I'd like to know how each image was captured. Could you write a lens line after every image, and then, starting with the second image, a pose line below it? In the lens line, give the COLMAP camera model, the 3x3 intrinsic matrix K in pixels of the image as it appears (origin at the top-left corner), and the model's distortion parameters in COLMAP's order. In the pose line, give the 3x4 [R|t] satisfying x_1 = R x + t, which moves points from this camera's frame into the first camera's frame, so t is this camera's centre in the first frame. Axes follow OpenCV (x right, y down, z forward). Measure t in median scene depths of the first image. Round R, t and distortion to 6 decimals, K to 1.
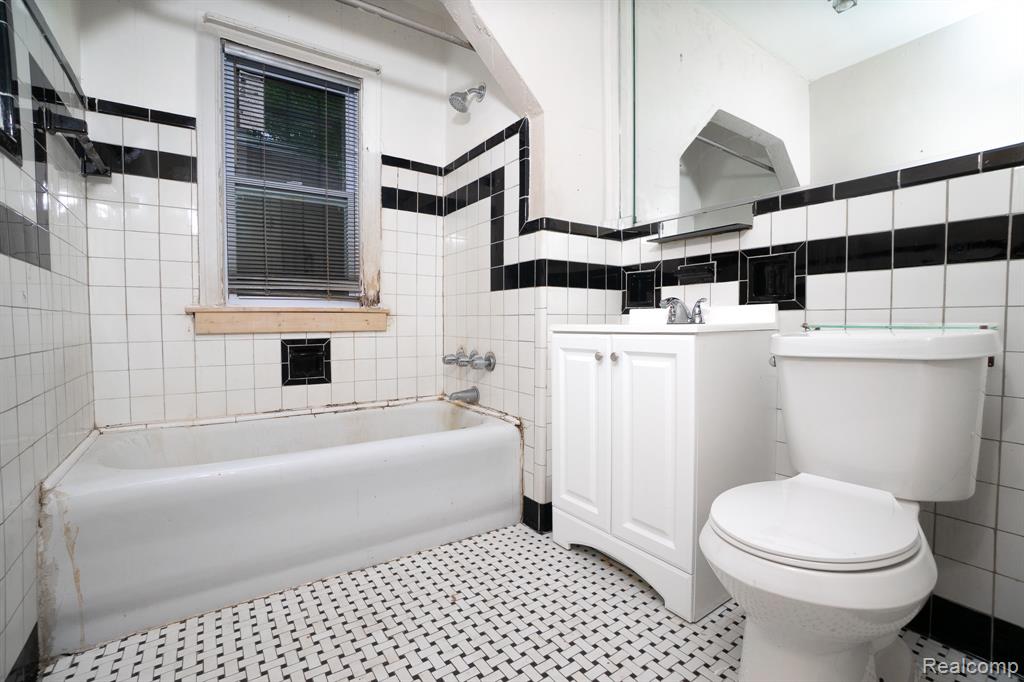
lens RADIAL K [[454.1, 0, 512.0], [0, 454.1, 341.0], [0, 0, 1]] dist [-0.064184, 0.026131]
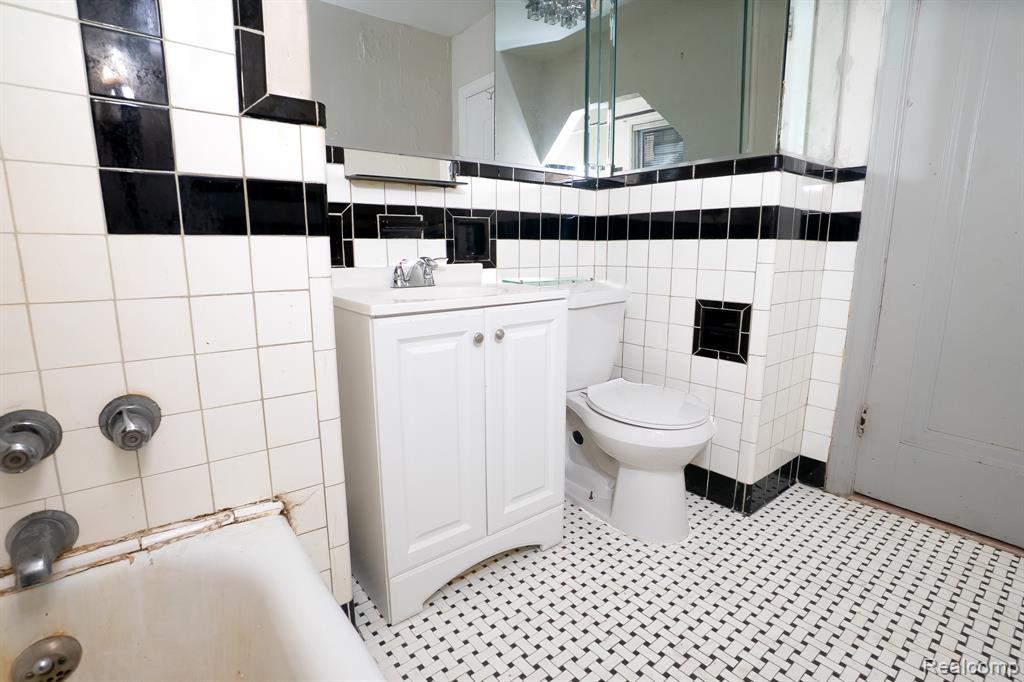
lens RADIAL K [[481.5, 0, 512.0], [0, 481.5, 341.0], [0, 0, 1]] dist [-0.036218, 0.000443]
pose [[-0.060920, -0.187103, 0.980450, -0.603072], [0.041960, 0.980926, 0.189801, -0.111620], [-0.997260, 0.052702, -0.051907, 0.941298]]
